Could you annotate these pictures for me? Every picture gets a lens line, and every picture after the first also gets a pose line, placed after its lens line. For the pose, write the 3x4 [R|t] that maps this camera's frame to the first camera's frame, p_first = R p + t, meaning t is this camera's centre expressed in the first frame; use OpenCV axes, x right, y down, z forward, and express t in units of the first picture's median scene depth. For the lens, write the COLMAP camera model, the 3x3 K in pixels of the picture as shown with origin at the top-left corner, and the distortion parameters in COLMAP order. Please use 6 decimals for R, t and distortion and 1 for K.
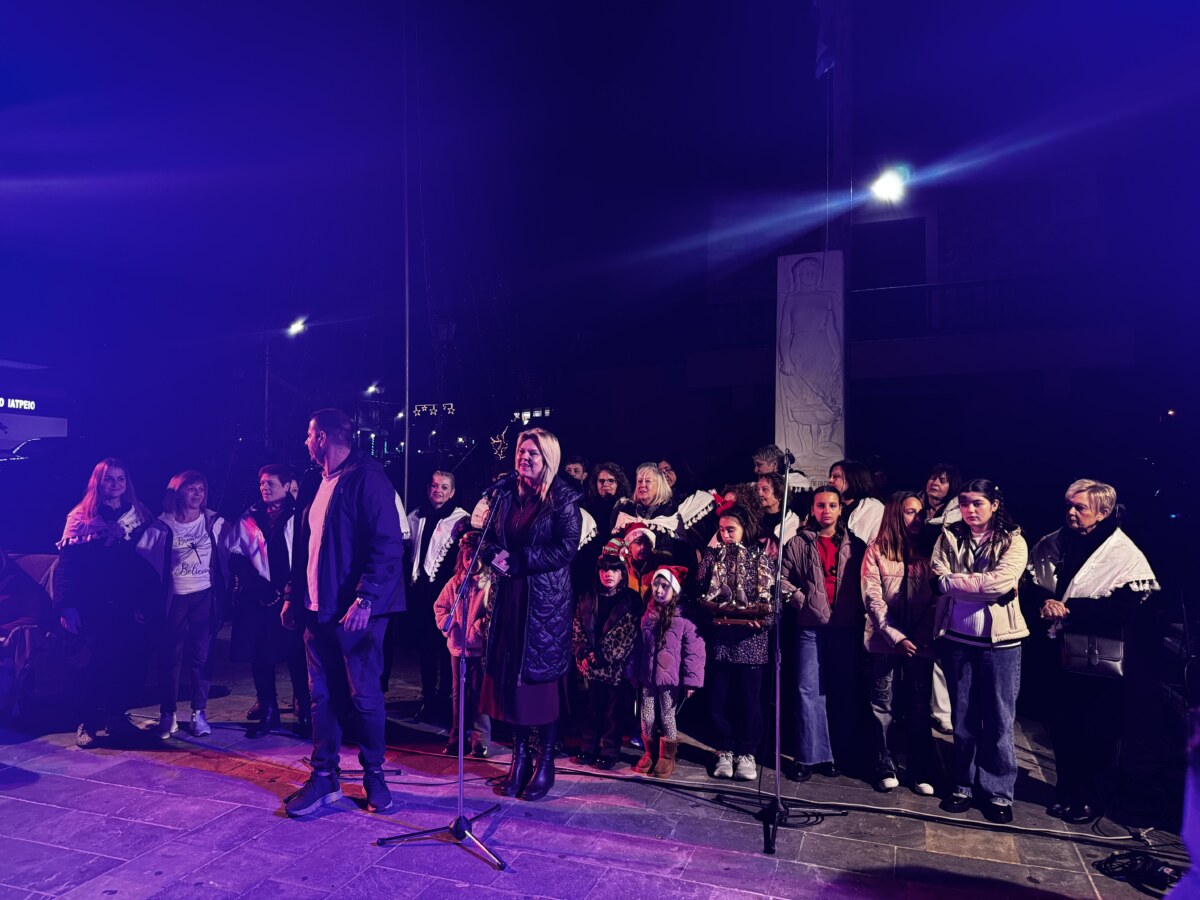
lens RADIAL K [[833.3, 0, 600.0], [0, 833.3, 450.0], [0, 0, 1]] dist [0.131634, -0.160911]
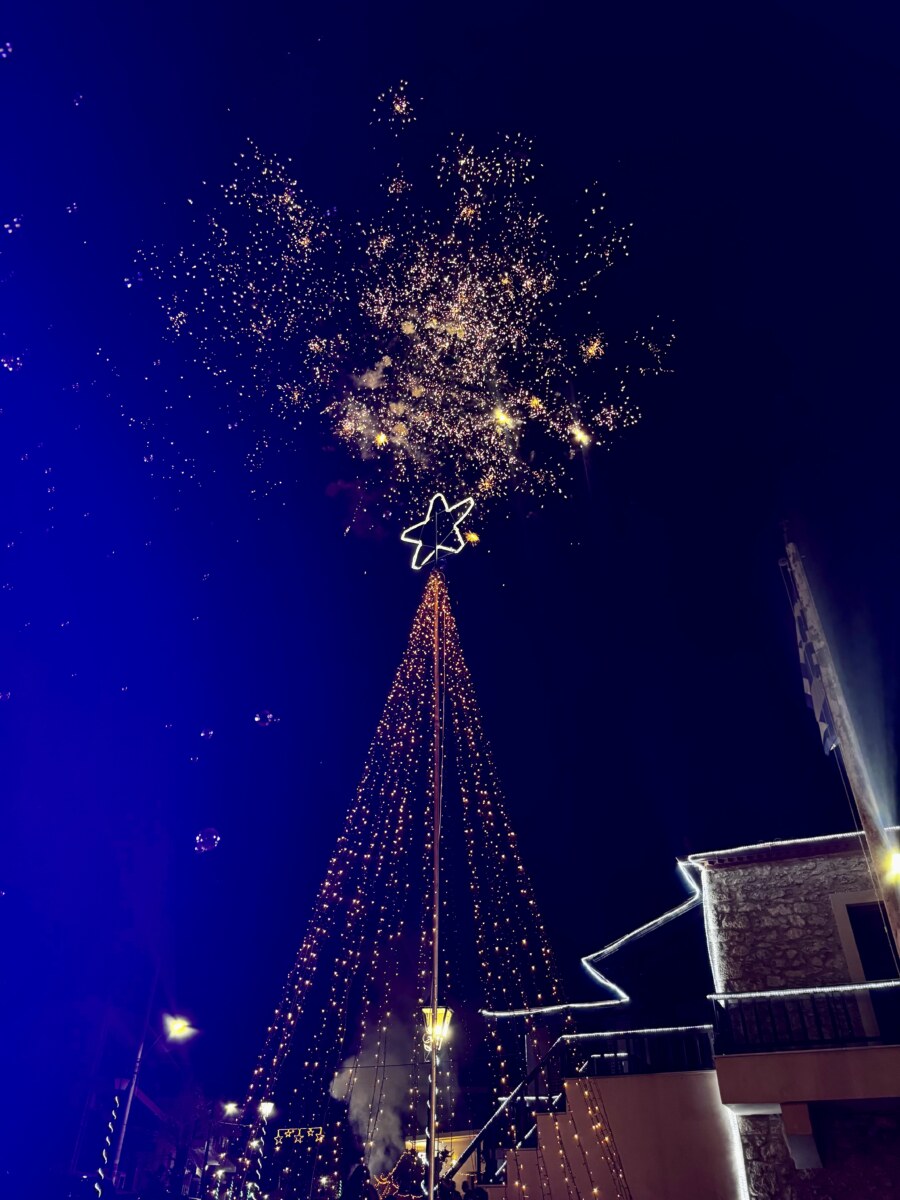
lens RADIAL K [[849.2, 0, 450.0], [0, 849.2, 585.9], [0, 0, 1]] dist [0.002218, -0.006487]
pose [[0.999653, -0.009431, -0.024588, -0.227048], [-0.006712, 0.811595, -0.584181, 0.000232], [0.025465, 0.584144, 0.811251, 0.063132]]
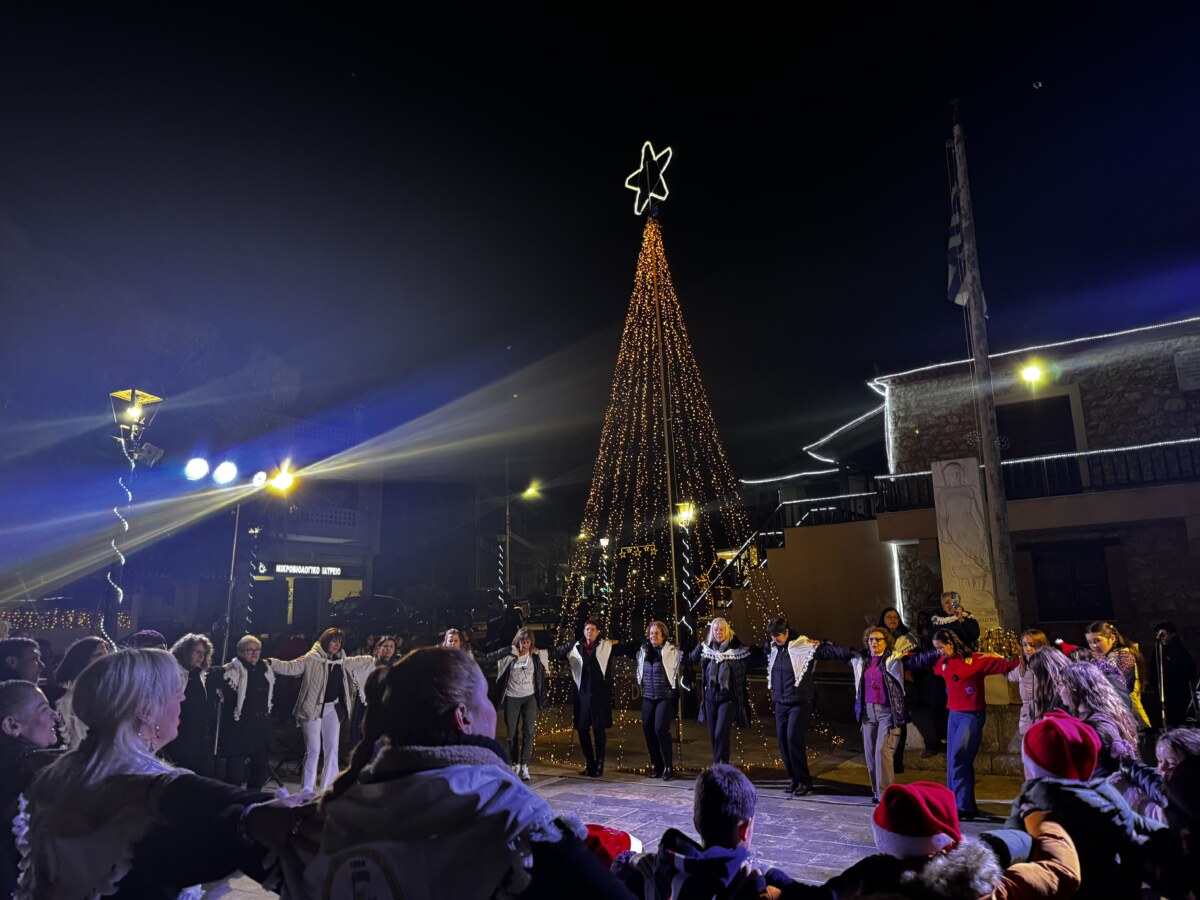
lens RADIAL K [[839.6, 0, 600.0], [0, 839.6, 450.0], [0, 0, 1]] dist [0.087310, -0.162079]
pose [[0.972820, -0.079918, -0.217333, -0.026758], [0.044814, 0.985789, -0.161899, -0.039231], [0.227184, 0.147759, 0.962577, -0.560125]]
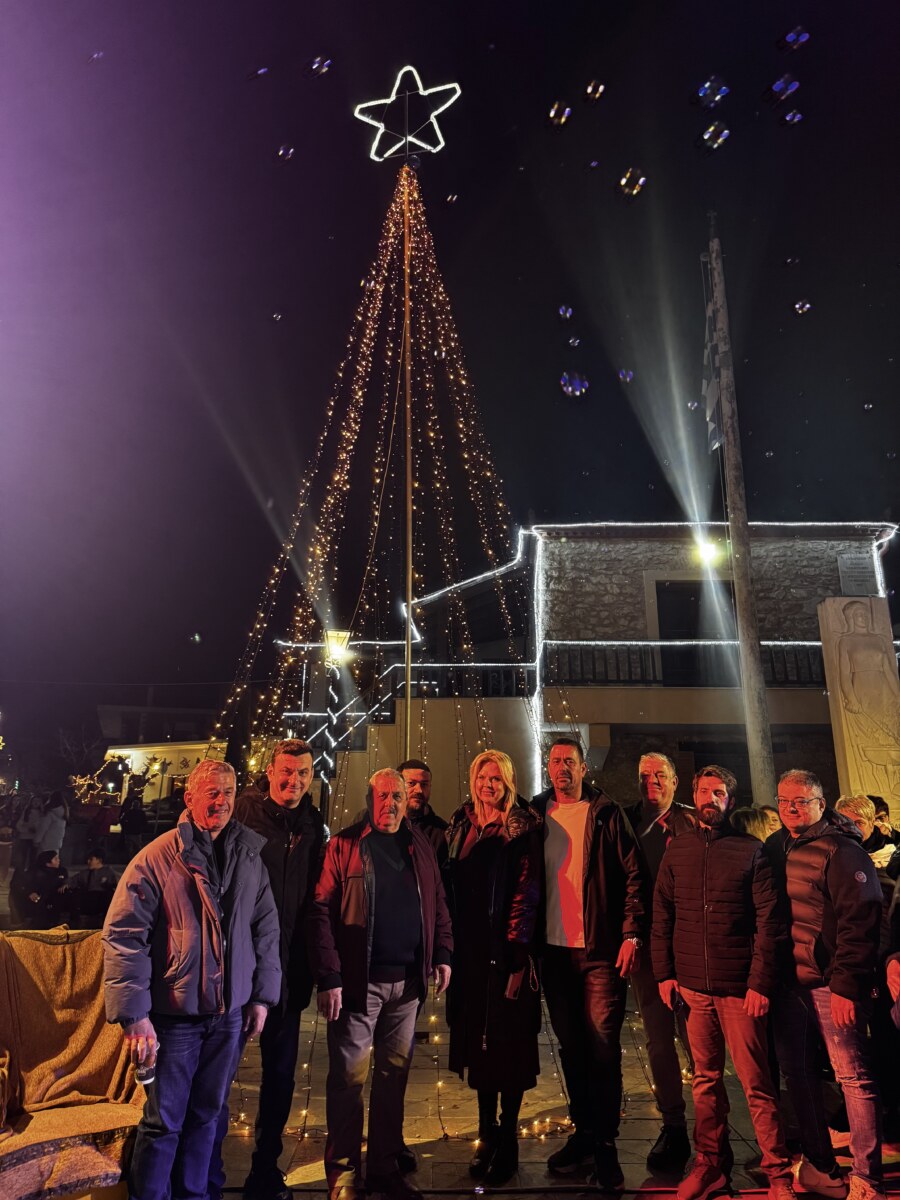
lens RADIAL K [[833.3, 0, 451.8], [0, 833.3, 587.7], [0, 0, 1]] dist [0.131634, -0.160911]
pose [[0.935612, 0.094938, 0.340024, -0.580723], [-0.010793, 0.970403, -0.241248, 0.015525], [-0.352865, 0.222045, 0.908946, 0.214156]]
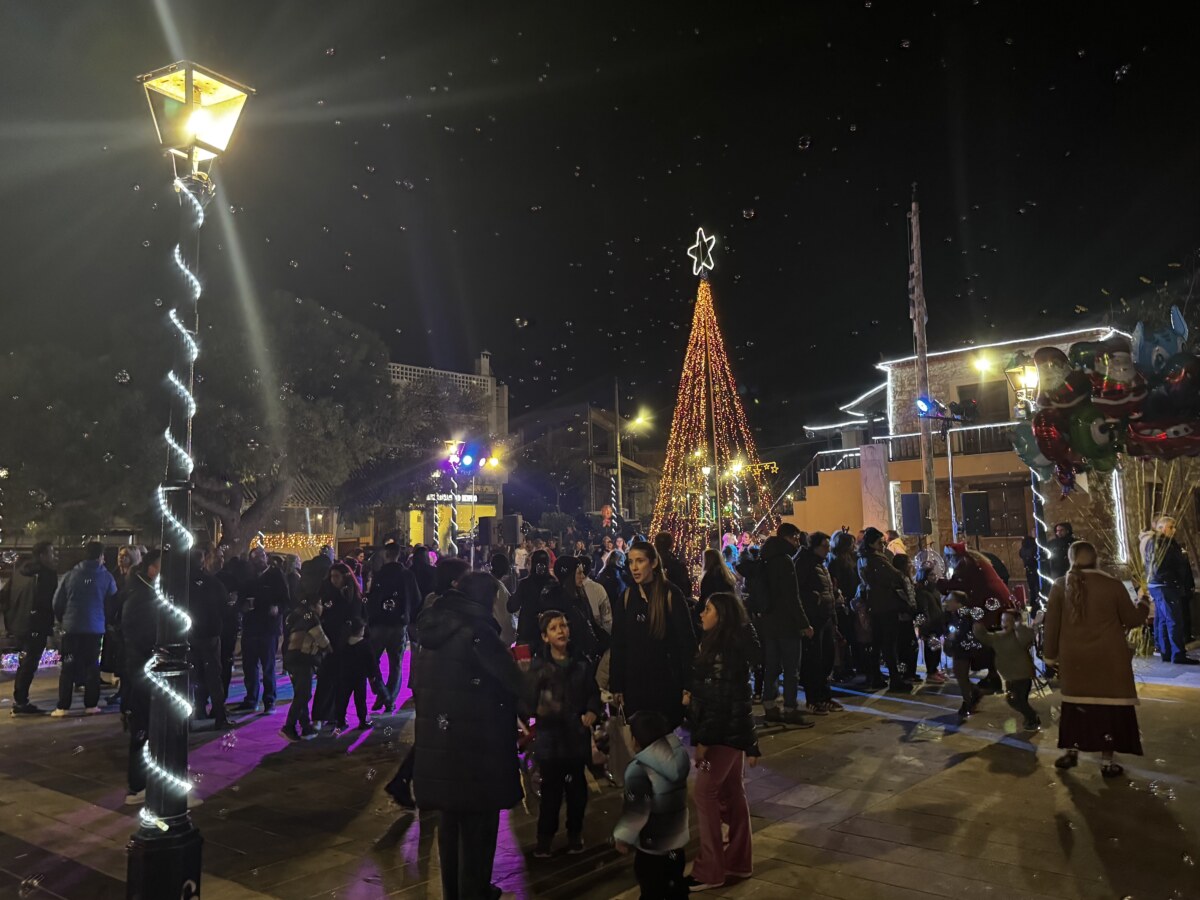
lens RADIAL K [[995.1, 0, 596.7], [0, 995.1, 414.0], [0, 0, 1]] dist [0.131426, -0.319455]
pose [[0.932978, -0.085819, -0.349552, 0.536478], [0.054892, 0.993725, -0.097458, -0.075124], [0.355722, 0.071739, 0.931834, -2.099992]]
